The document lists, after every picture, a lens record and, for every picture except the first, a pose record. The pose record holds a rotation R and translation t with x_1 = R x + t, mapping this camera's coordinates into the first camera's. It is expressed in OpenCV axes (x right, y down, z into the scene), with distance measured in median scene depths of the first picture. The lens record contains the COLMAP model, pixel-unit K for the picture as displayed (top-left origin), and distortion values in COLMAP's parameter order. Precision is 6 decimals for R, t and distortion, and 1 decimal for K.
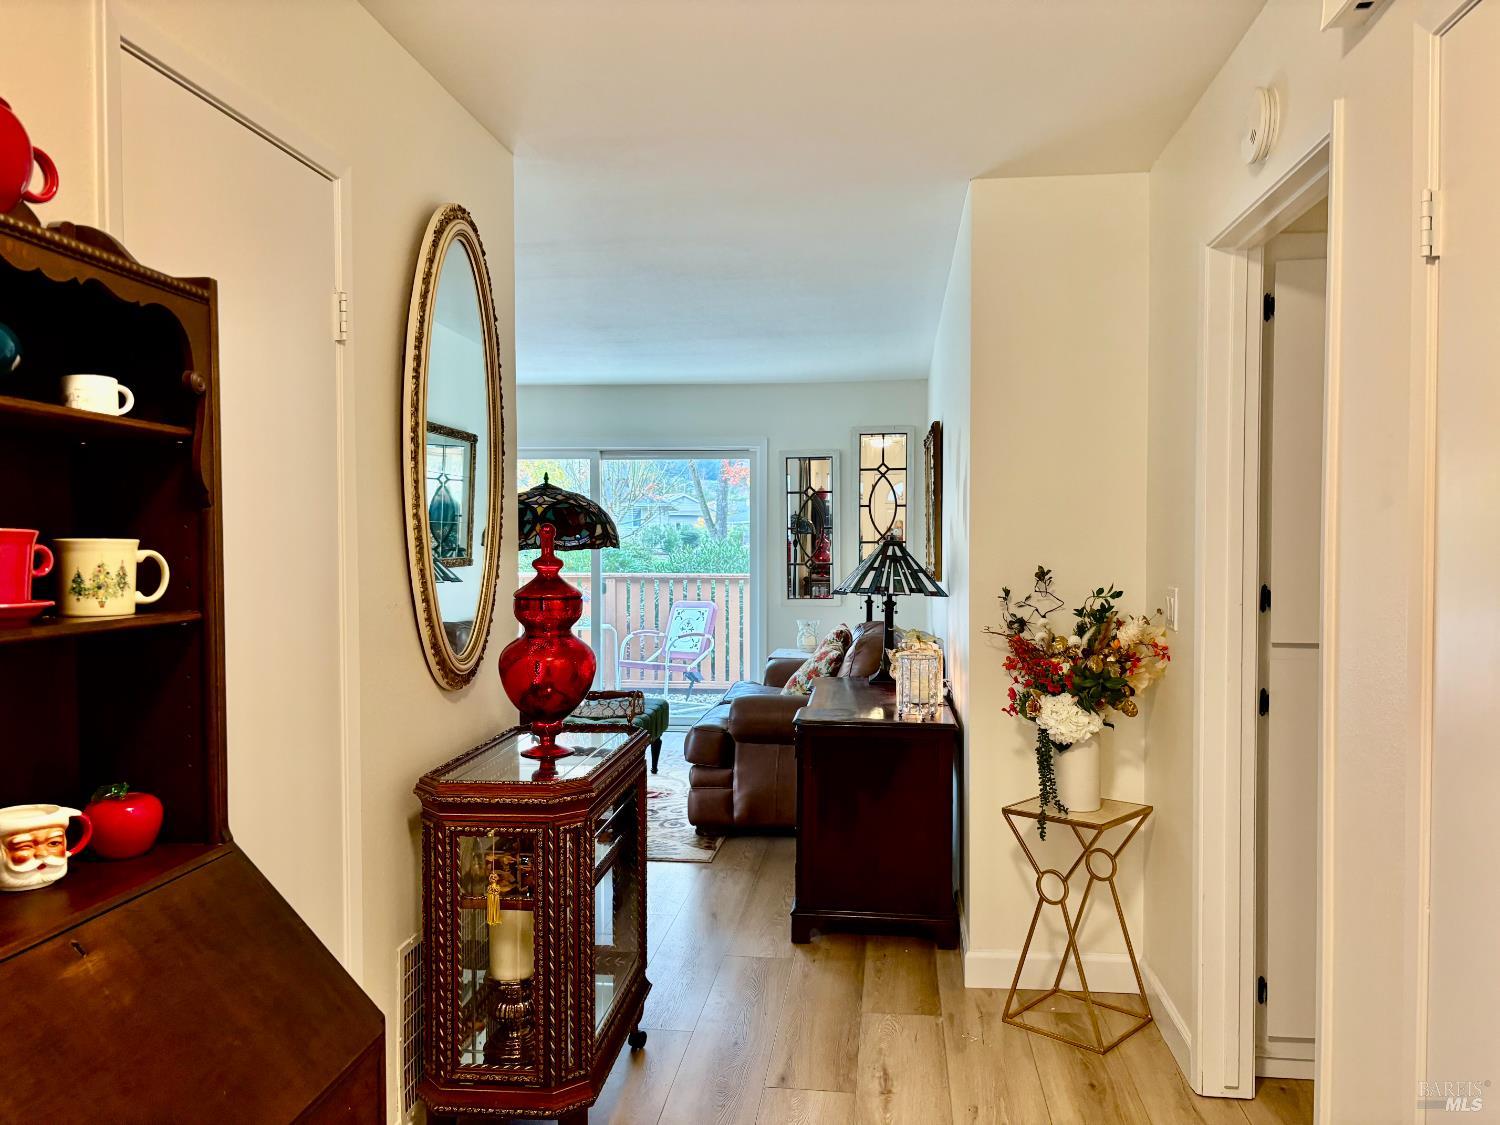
lens RADIAL K [[1135.4, 0, 750.0], [0, 1135.4, 562.5], [0, 0, 1]] dist [0.001531, 0.000039]
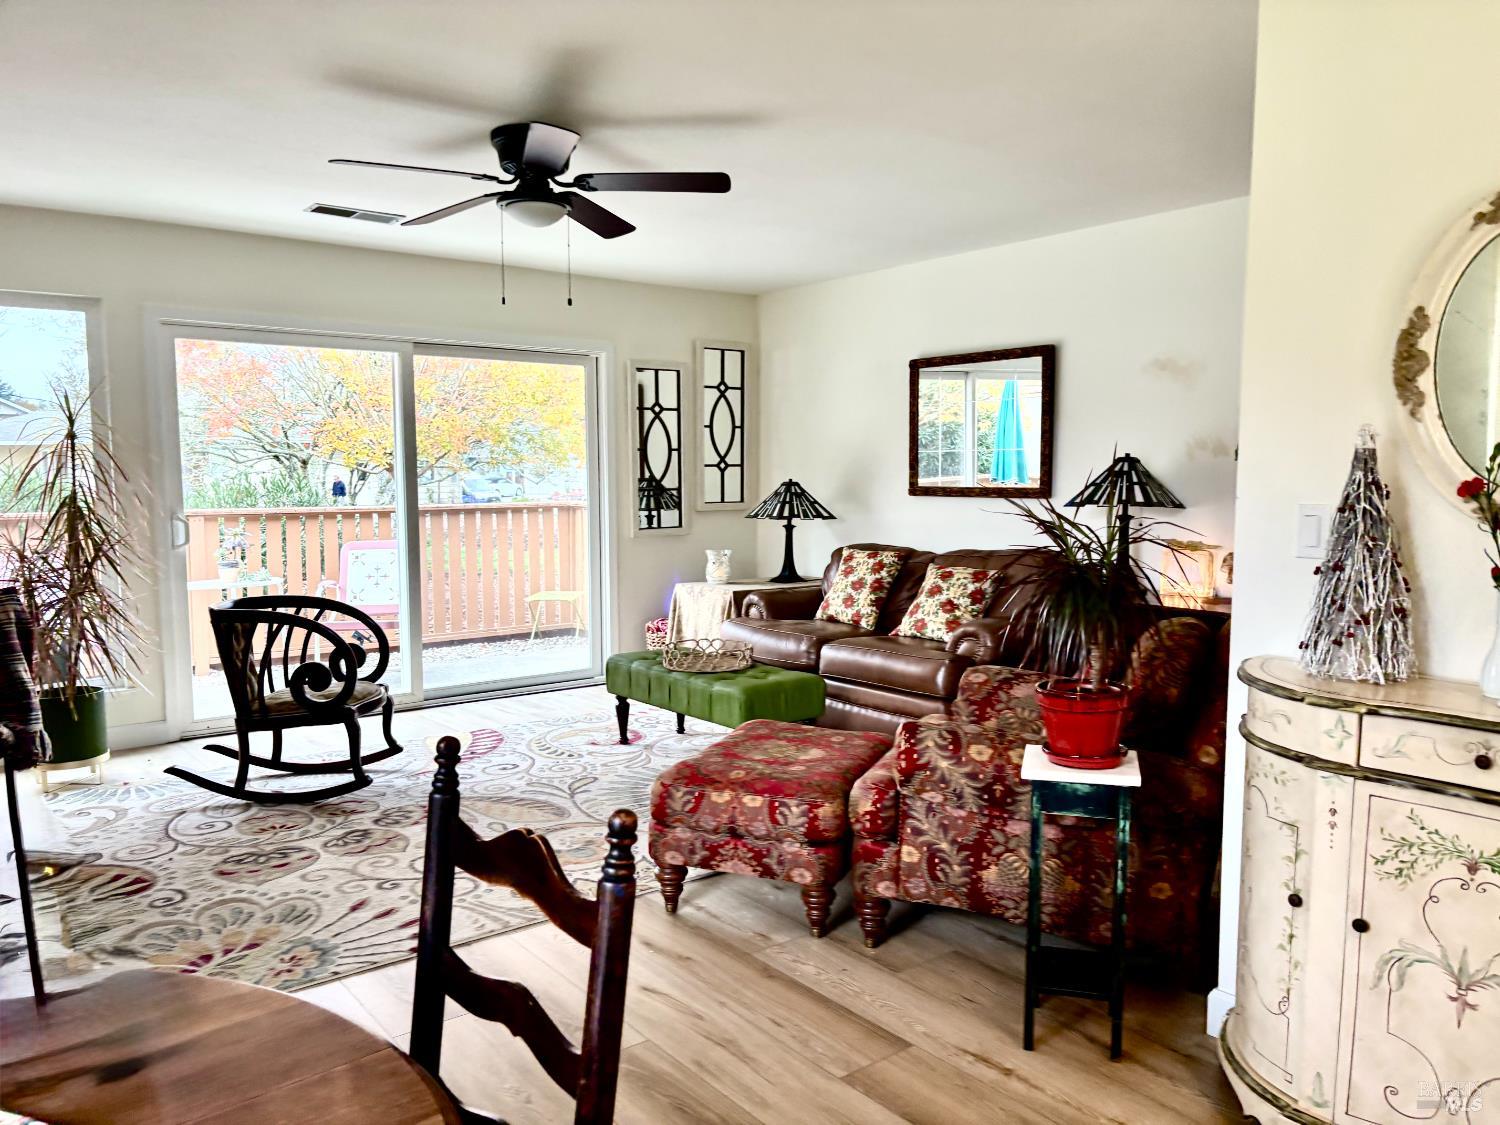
lens RADIAL K [[1135.4, 0, 750.0], [0, 1135.4, 562.5], [0, 0, 1]] dist [0.001531, 0.000039]
pose [[0.705549, -0.053343, 0.706651, -0.532002], [0.013369, 0.997987, 0.061987, 0.004623], [-0.708535, -0.034288, 0.704842, 0.309290]]
